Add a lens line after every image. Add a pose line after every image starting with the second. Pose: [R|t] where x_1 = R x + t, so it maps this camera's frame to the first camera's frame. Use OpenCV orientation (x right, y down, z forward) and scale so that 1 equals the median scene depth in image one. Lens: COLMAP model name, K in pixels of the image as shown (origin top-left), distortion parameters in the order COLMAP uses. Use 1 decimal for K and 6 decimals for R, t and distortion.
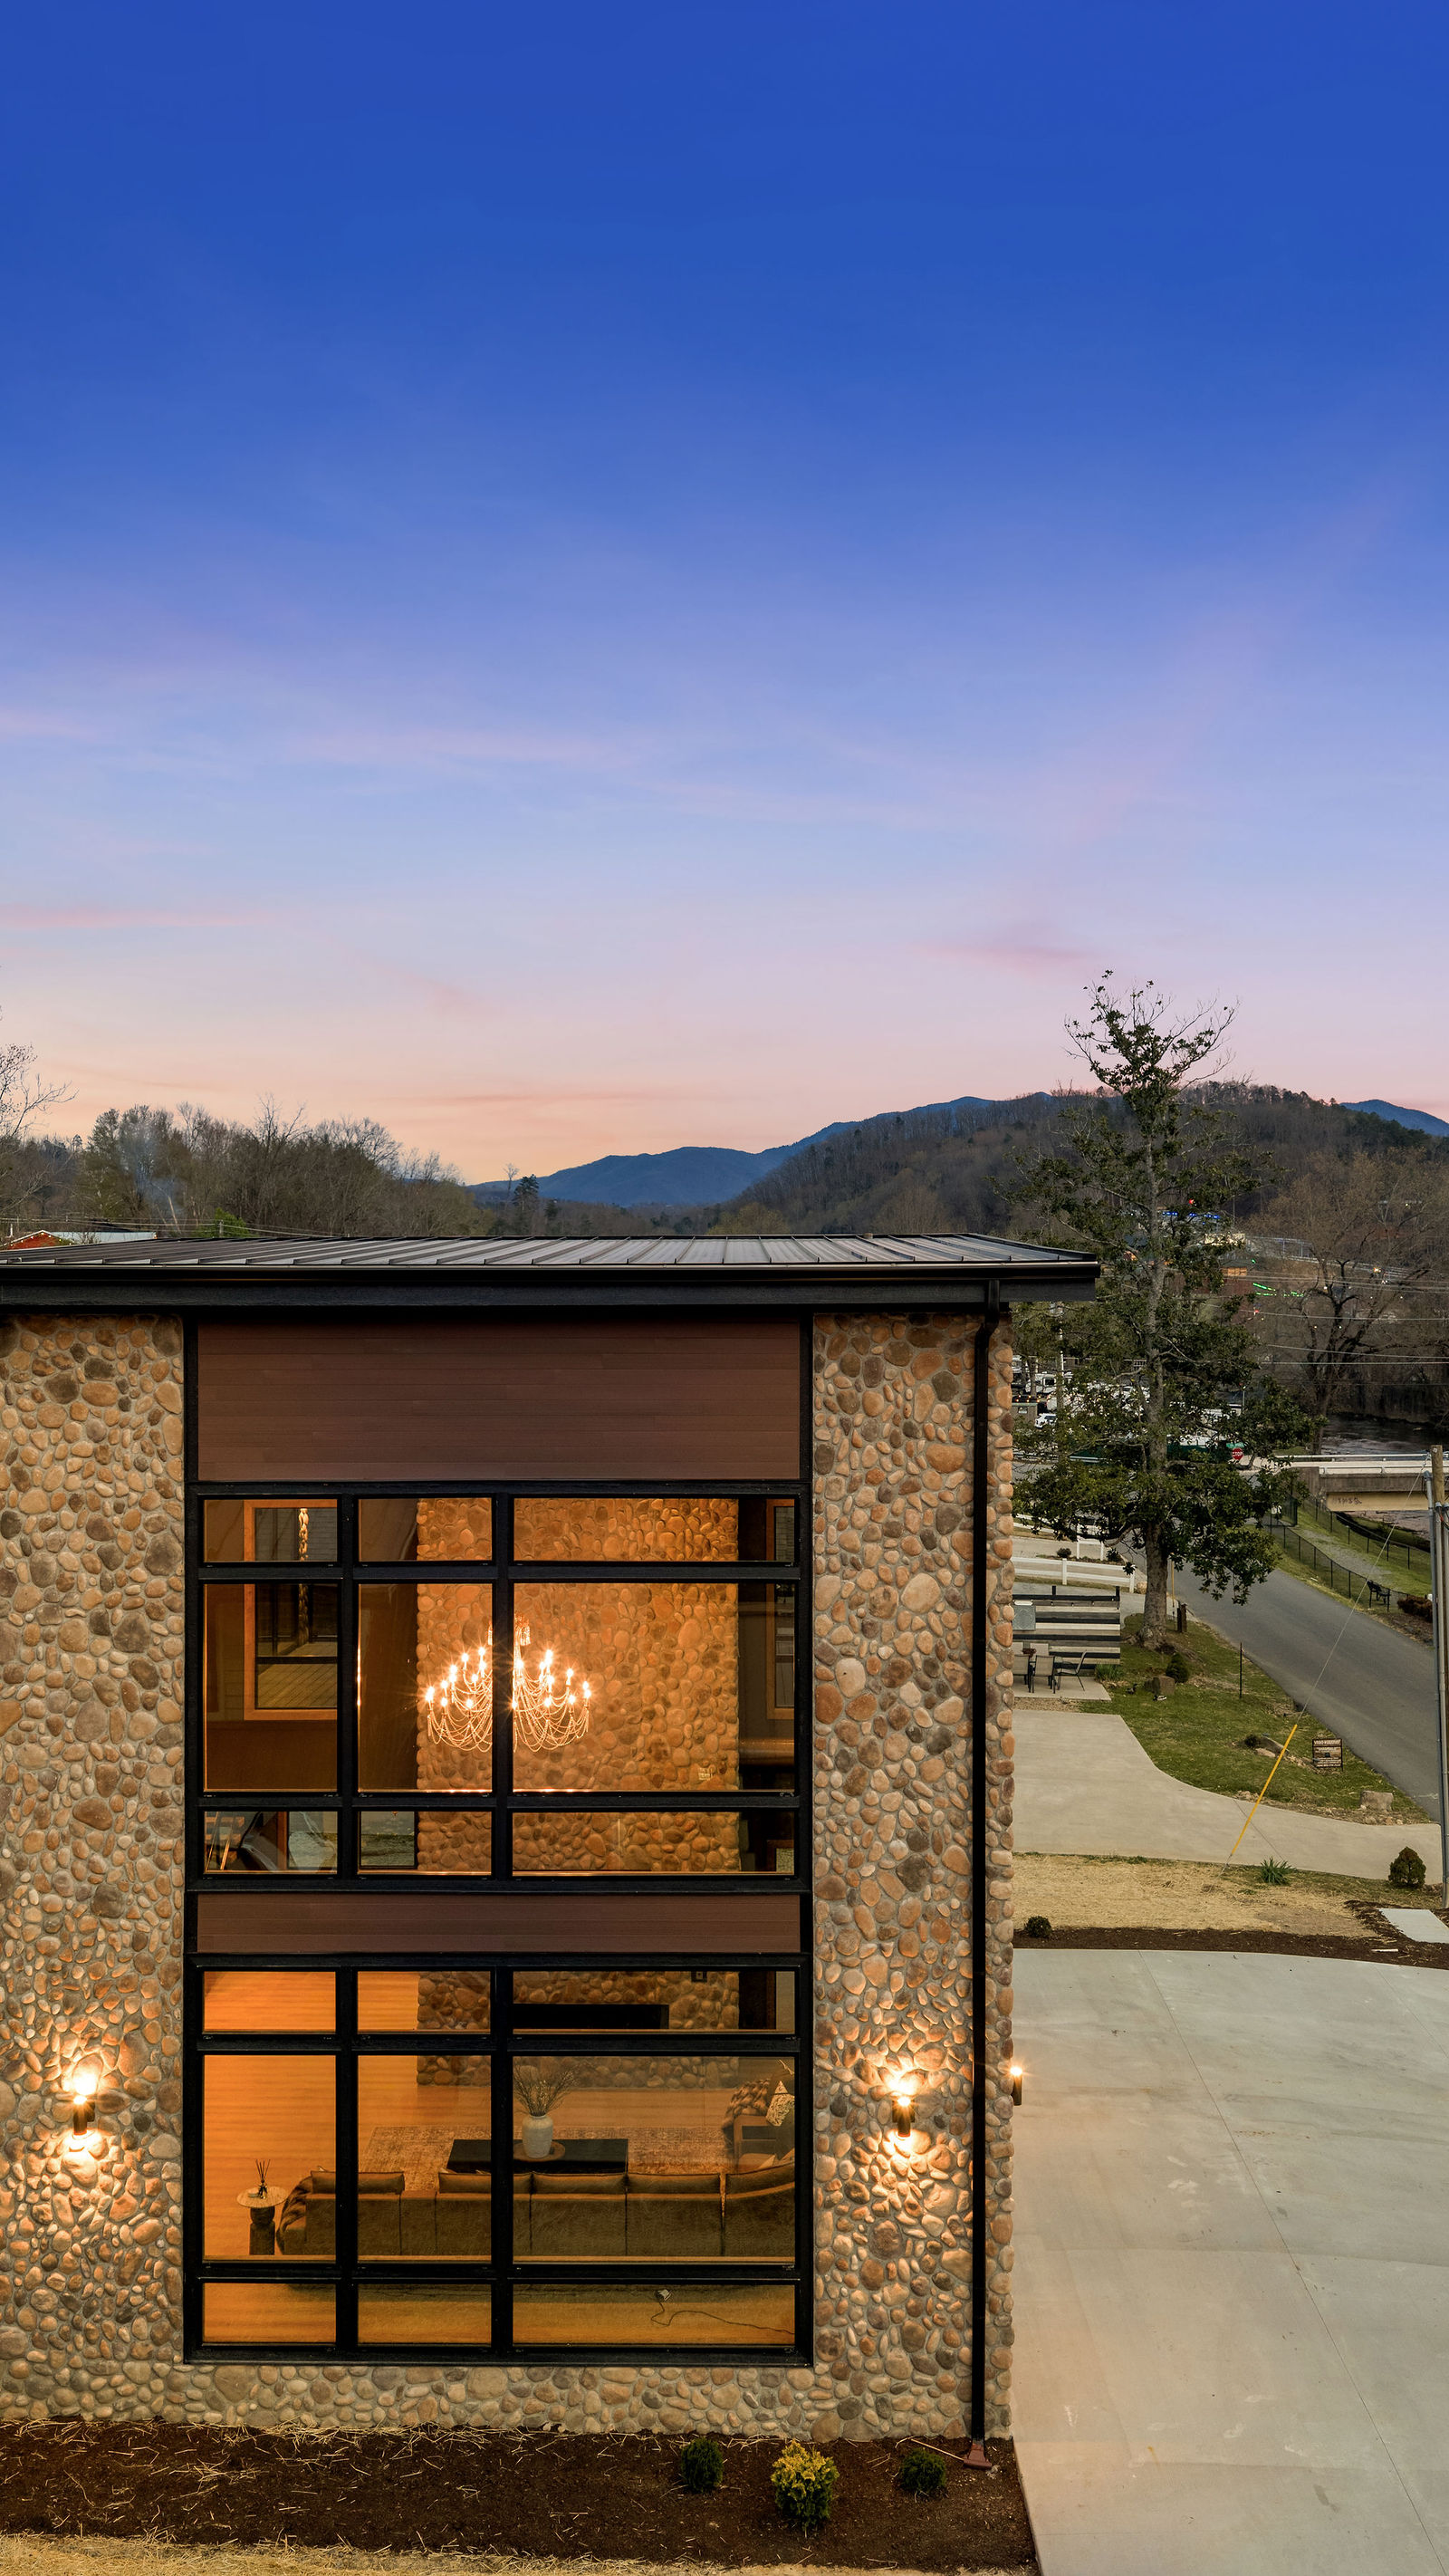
lens RADIAL K [[2133.3, 0, 722.5], [0, 2133.3, 1305.5], [0, 0, 1]] dist [0.036192, -0.077097]
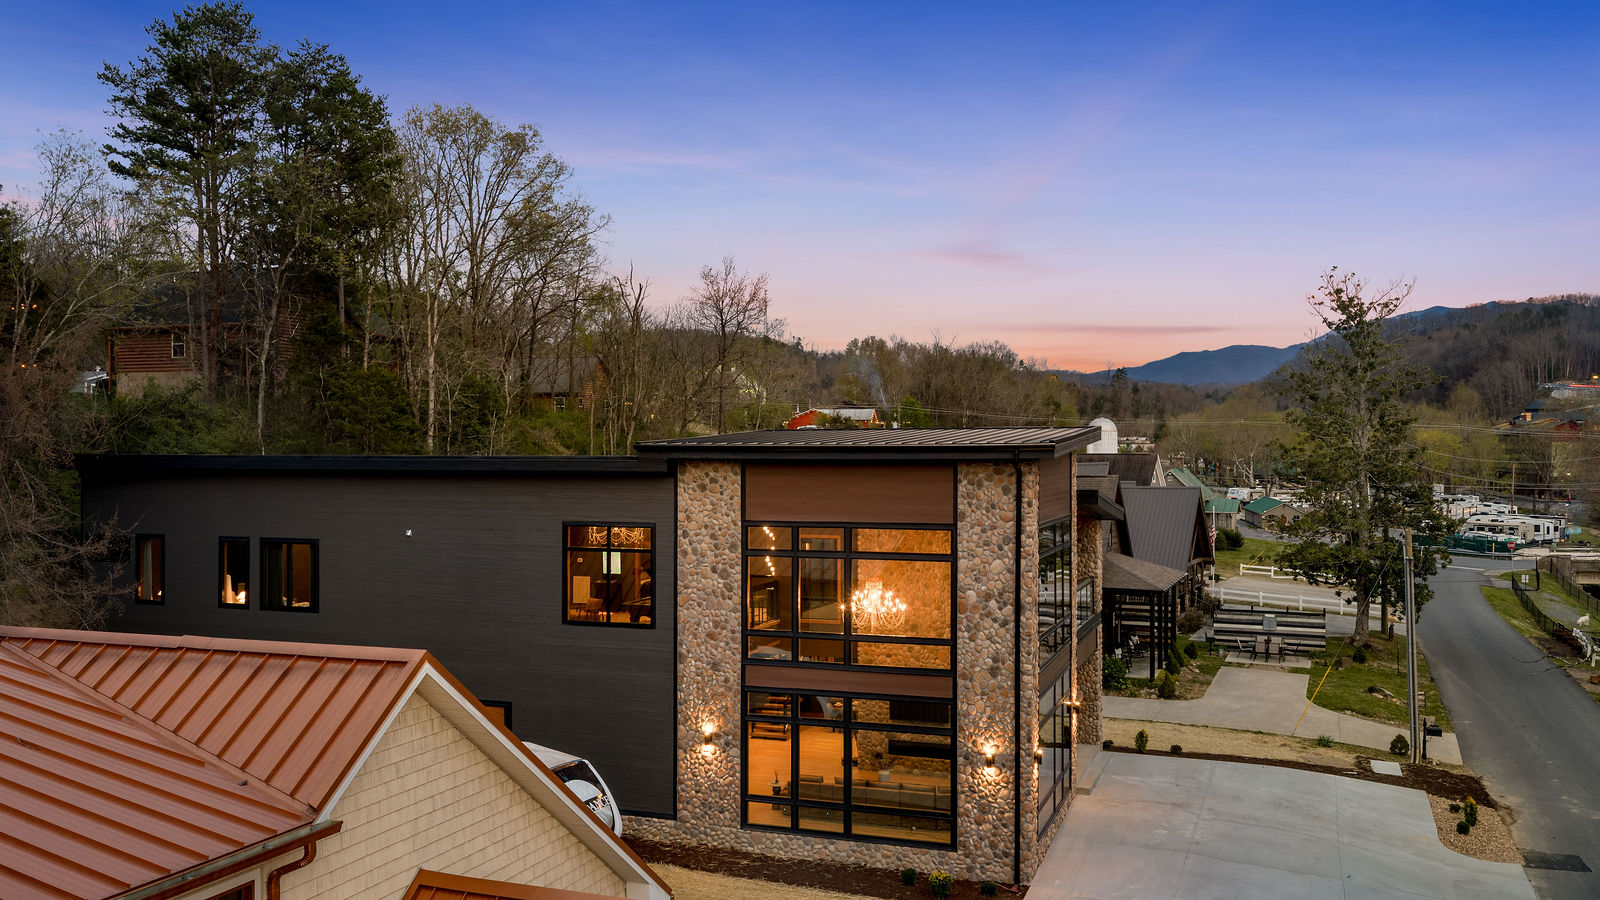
lens RADIAL K [[1325.1, 0, 809.3], [0, 1325.1, 453.9], [0, 0, 1]] dist [0.036192, -0.077097]
pose [[0.946949, 0.002376, -0.321375, 0.403017], [-0.001078, 0.999991, 0.004217, -0.013446], [0.321382, -0.003647, 0.946943, -0.645545]]
